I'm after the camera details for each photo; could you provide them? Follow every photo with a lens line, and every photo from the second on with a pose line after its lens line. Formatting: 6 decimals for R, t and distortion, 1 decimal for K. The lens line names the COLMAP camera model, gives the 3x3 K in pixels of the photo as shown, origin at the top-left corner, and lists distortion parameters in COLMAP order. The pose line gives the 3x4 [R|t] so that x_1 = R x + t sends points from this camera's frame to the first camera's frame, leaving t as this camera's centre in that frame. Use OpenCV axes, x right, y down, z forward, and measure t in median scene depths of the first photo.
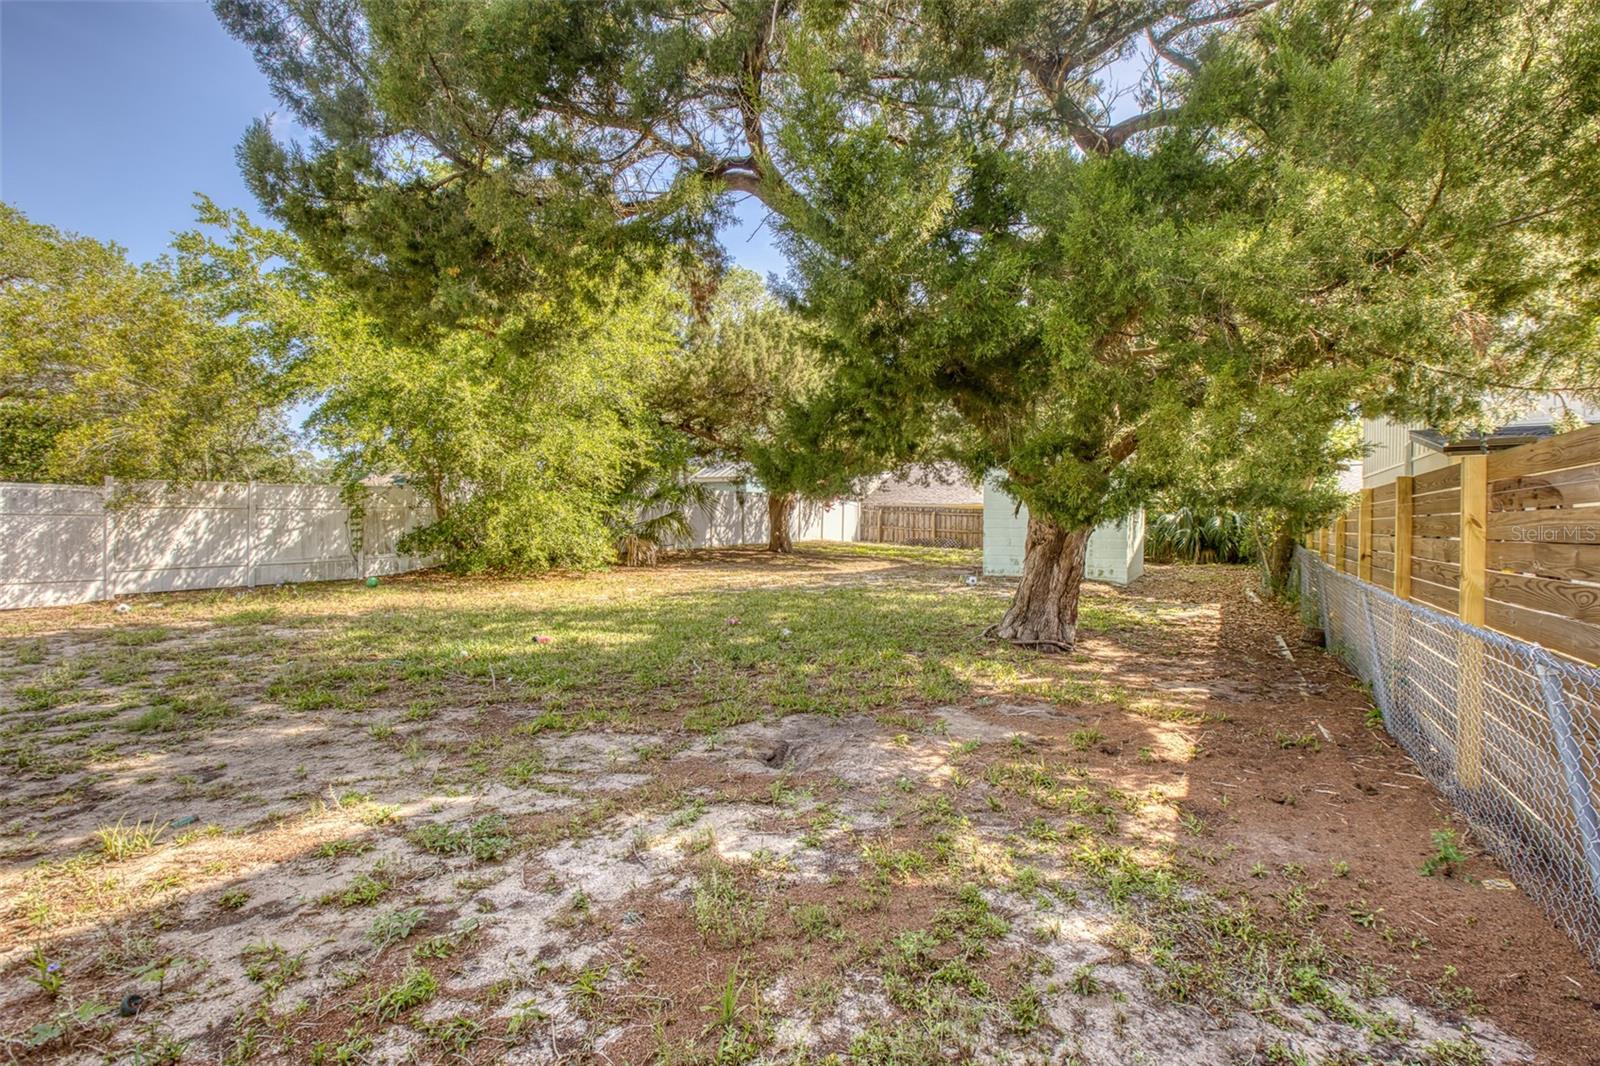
lens RADIAL K [[723.3, 0, 796.4], [0, 723.3, 538.4], [0, 0, 1]] dist [0.001554, -0.000011]
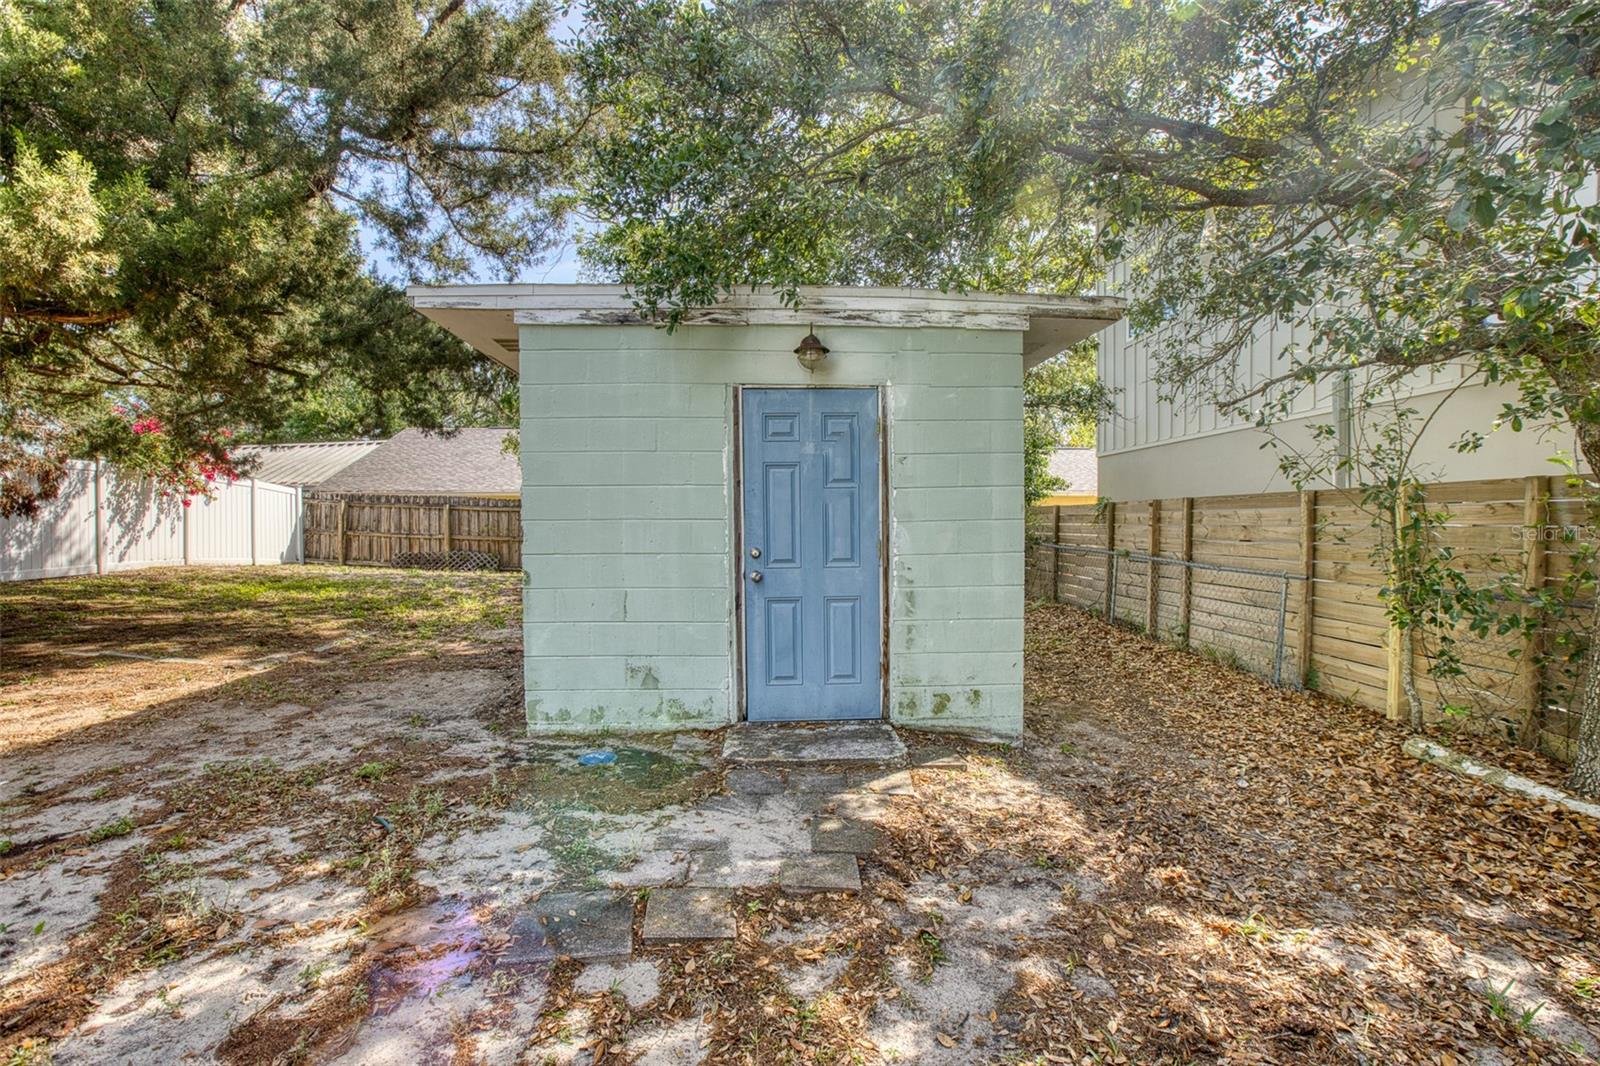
lens RADIAL K [[723.3, 0, 796.4], [0, 723.3, 538.4], [0, 0, 1]] dist [0.001554, -0.000011]
pose [[0.832432, -0.027246, 0.553456, 0.104249], [0.024356, 0.999624, 0.012578, -0.011233], [-0.553591, 0.003010, 0.832783, 0.384293]]
